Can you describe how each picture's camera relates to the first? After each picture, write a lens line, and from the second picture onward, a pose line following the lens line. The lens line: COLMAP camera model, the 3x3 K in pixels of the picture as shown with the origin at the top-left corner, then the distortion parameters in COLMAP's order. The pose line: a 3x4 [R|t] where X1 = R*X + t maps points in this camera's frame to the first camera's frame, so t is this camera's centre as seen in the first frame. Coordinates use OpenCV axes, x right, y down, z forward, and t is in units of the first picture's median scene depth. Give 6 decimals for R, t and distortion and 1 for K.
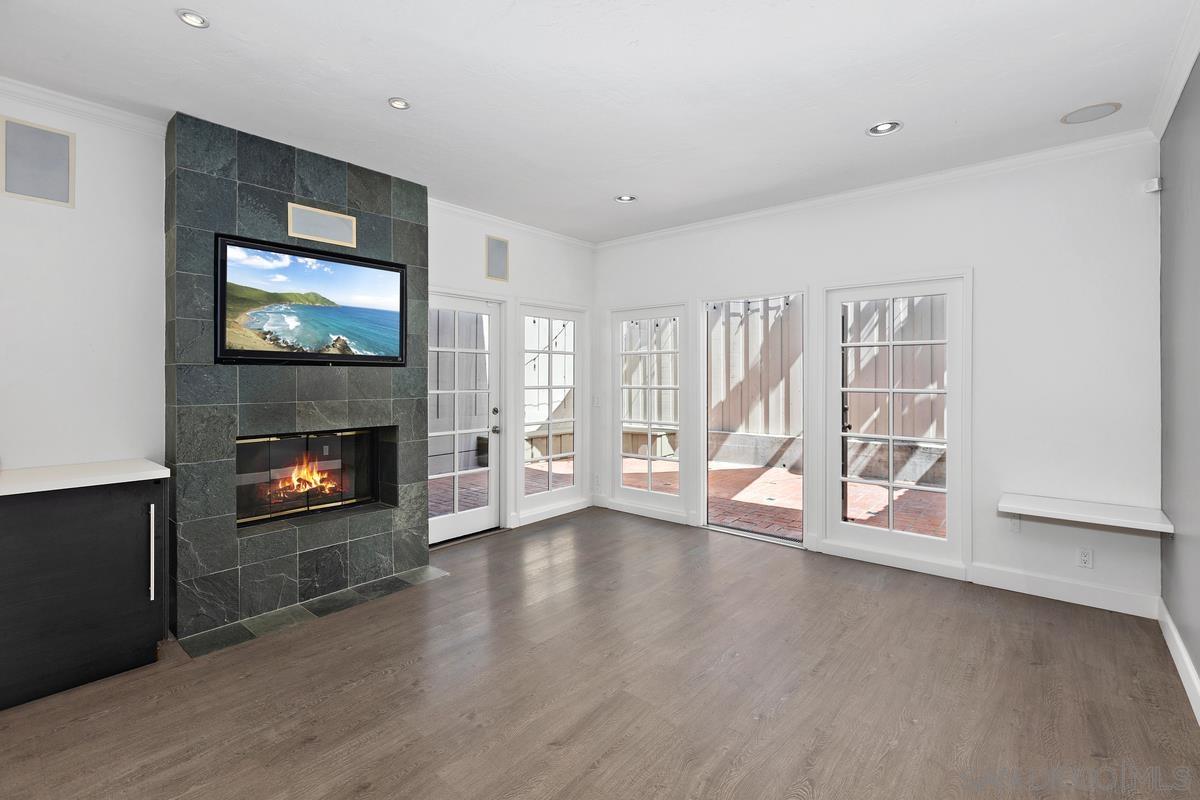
lens RADIAL K [[544.4, 0, 592.5], [0, 544.4, 378.6], [0, 0, 1]] dist [0.003282, 0.000321]
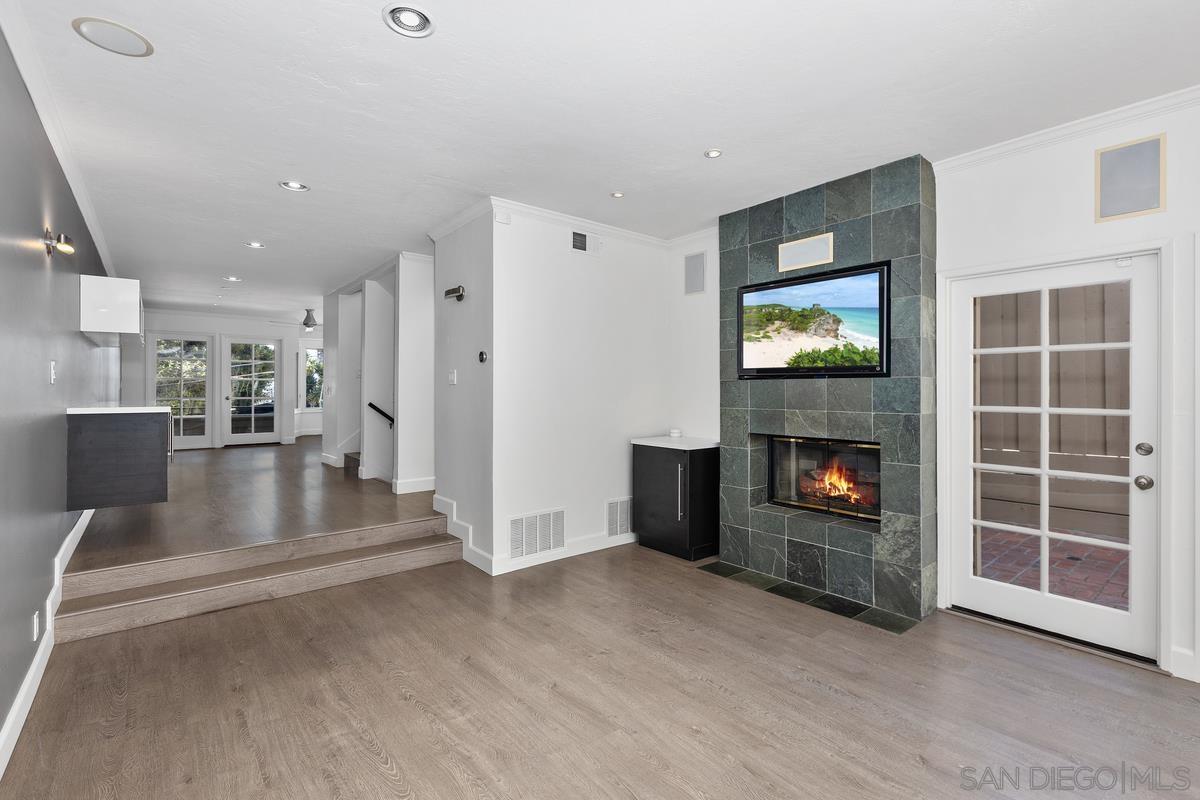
lens RADIAL K [[544.4, 0, 601.3], [0, 544.4, 391.7], [0, 0, 1]] dist [0.003282, 0.000321]
pose [[-0.173099, 0.003885, -0.984897, 0.641498], [-0.001914, 0.999989, 0.004281, -0.001550], [0.984903, 0.002626, -0.173089, 0.749110]]
